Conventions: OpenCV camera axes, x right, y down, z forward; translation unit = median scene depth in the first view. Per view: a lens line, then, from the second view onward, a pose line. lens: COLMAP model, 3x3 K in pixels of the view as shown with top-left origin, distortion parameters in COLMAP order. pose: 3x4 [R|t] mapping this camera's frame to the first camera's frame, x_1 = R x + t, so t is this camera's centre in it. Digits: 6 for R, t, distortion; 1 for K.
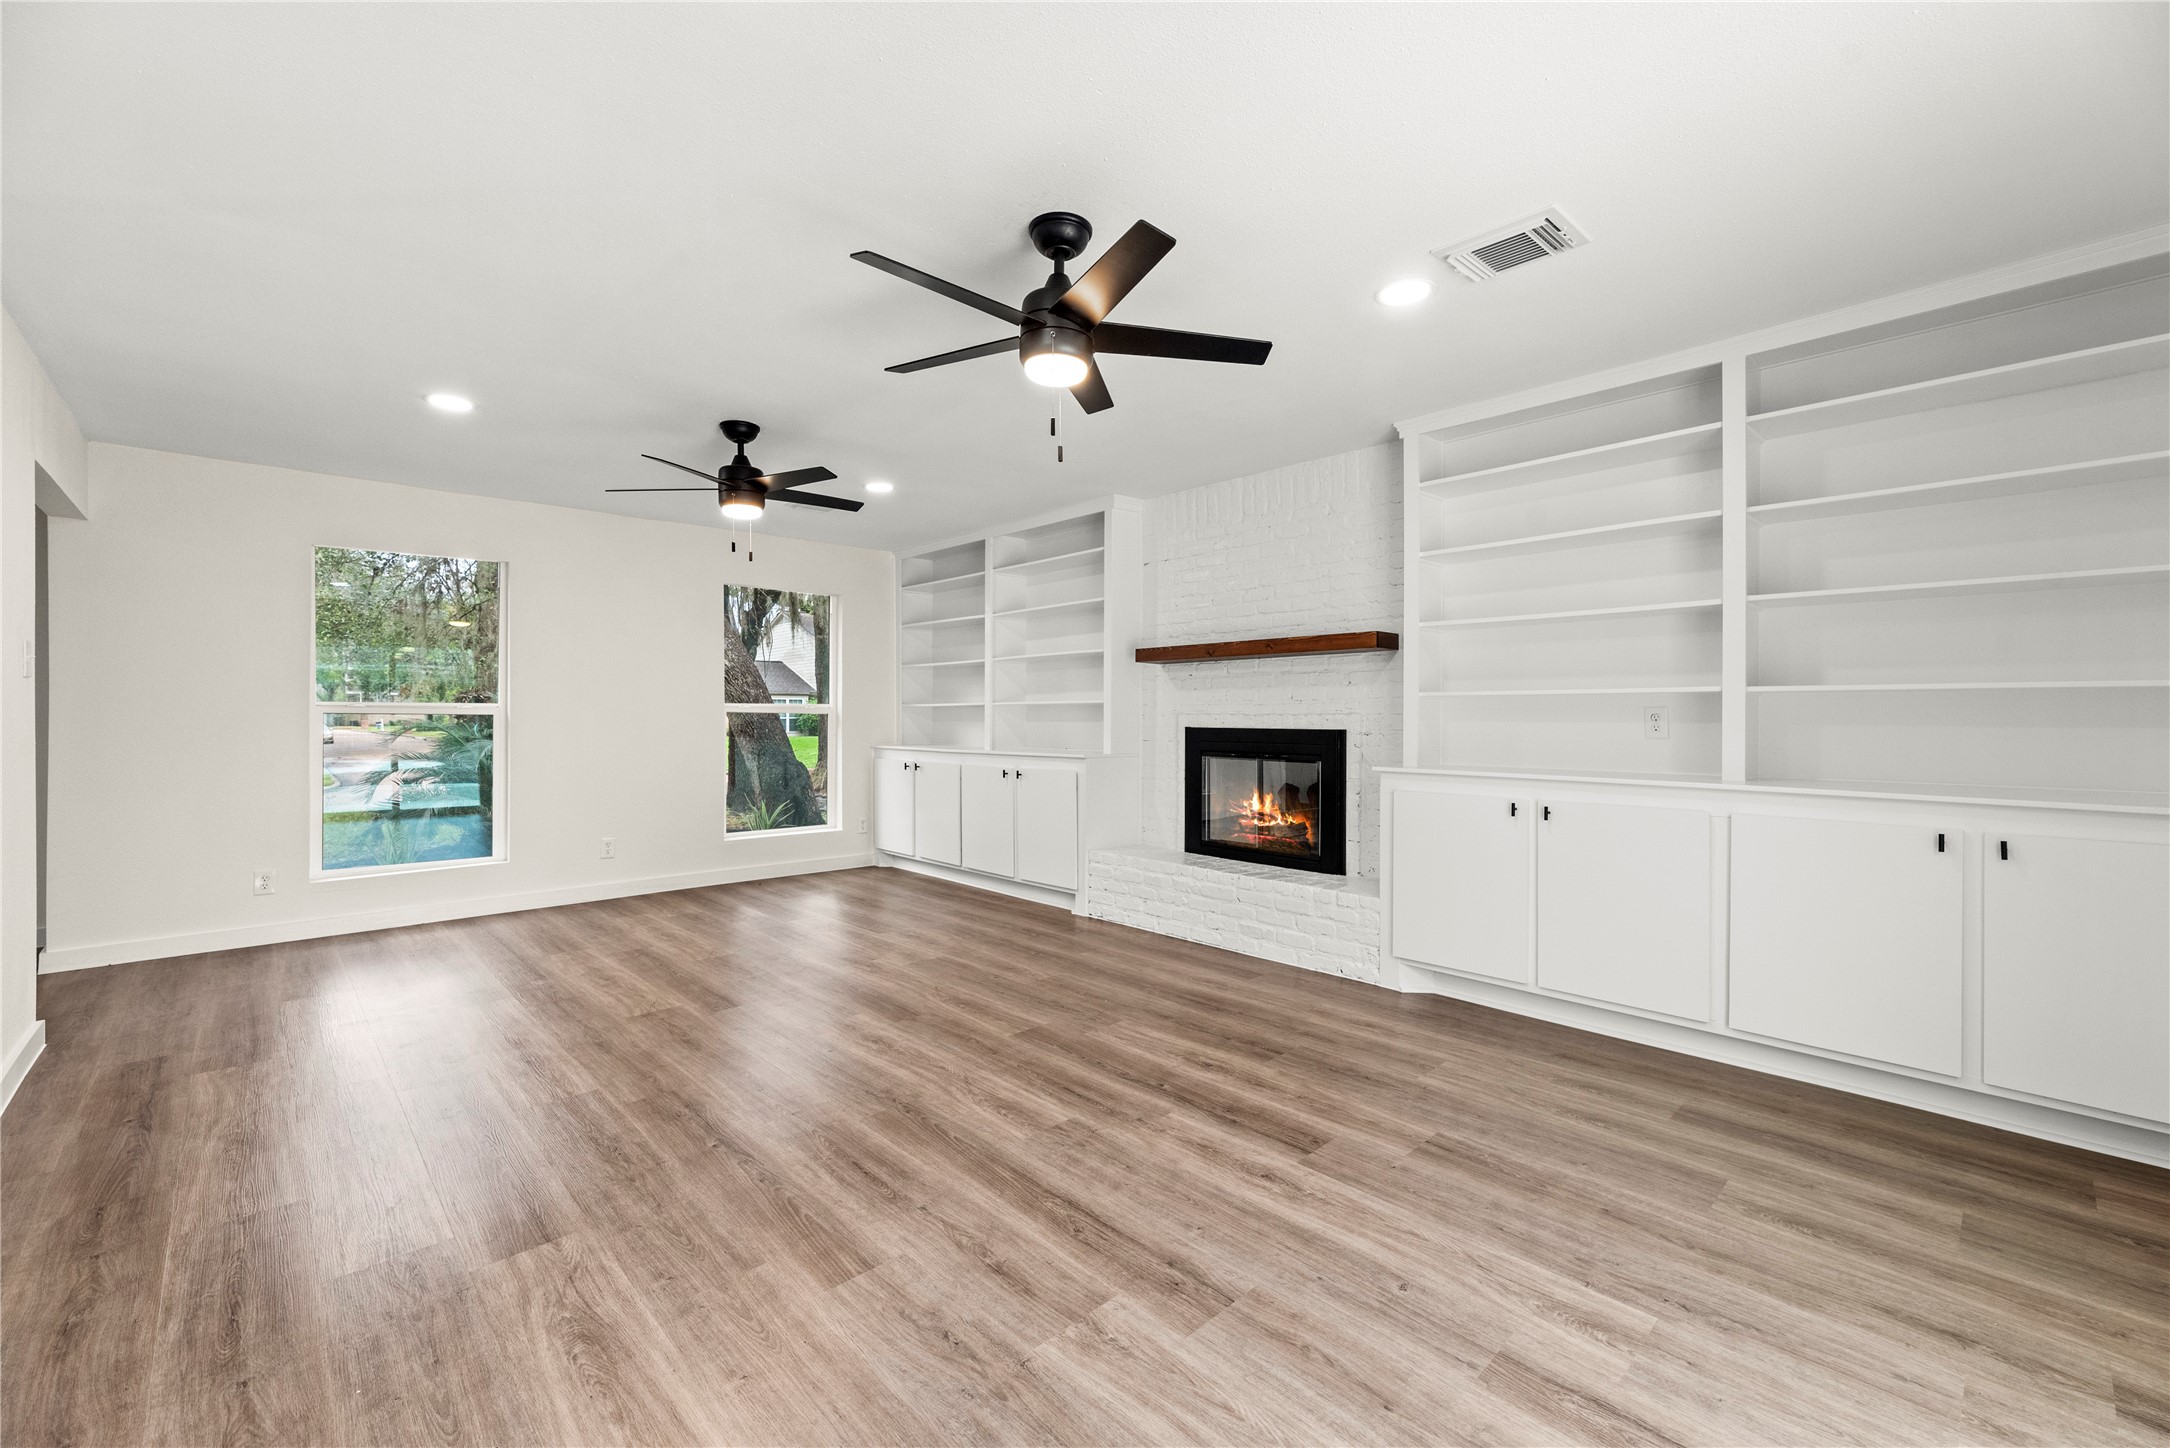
lens RADIAL K [[883.9, 0, 1091.7], [0, 883.9, 715.4], [0, 0, 1]] dist [0.000674, 0.000015]
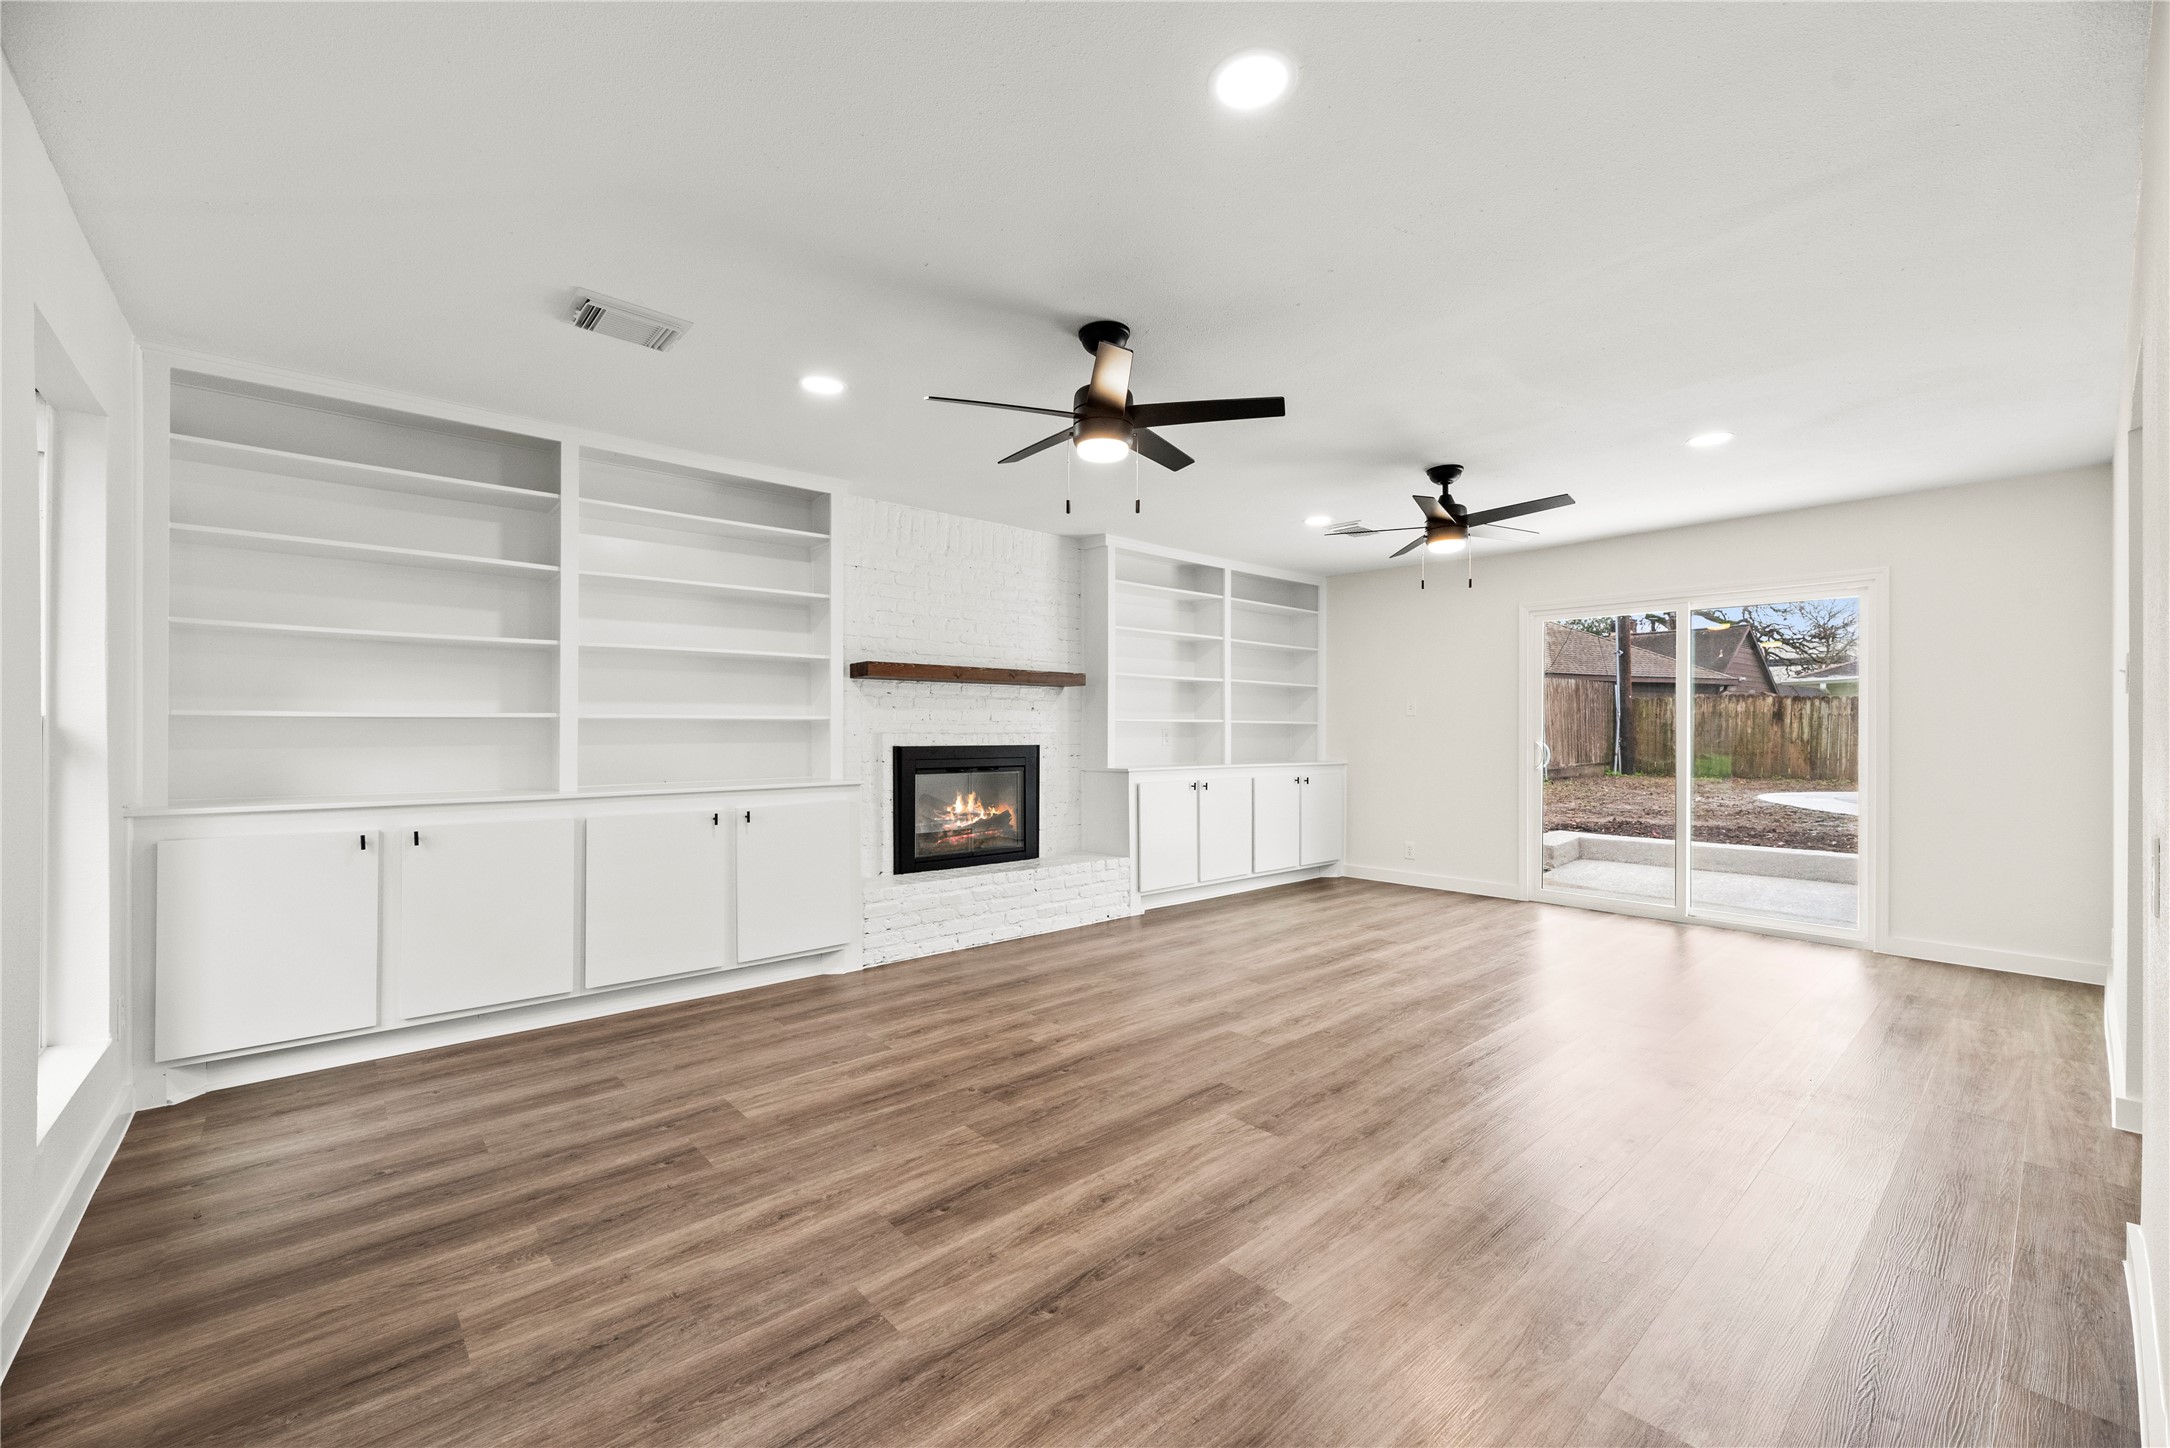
lens RADIAL K [[857.5, 0, 1087.2], [0, 857.5, 734.8], [0, 0, 1]] dist [-0.000292, 0.000041]
pose [[0.047036, -0.004749, 0.998882, -0.970386], [-0.000521, 0.999988, 0.004779, -0.004632], [-0.998893, -0.000745, 0.047033, 0.867459]]
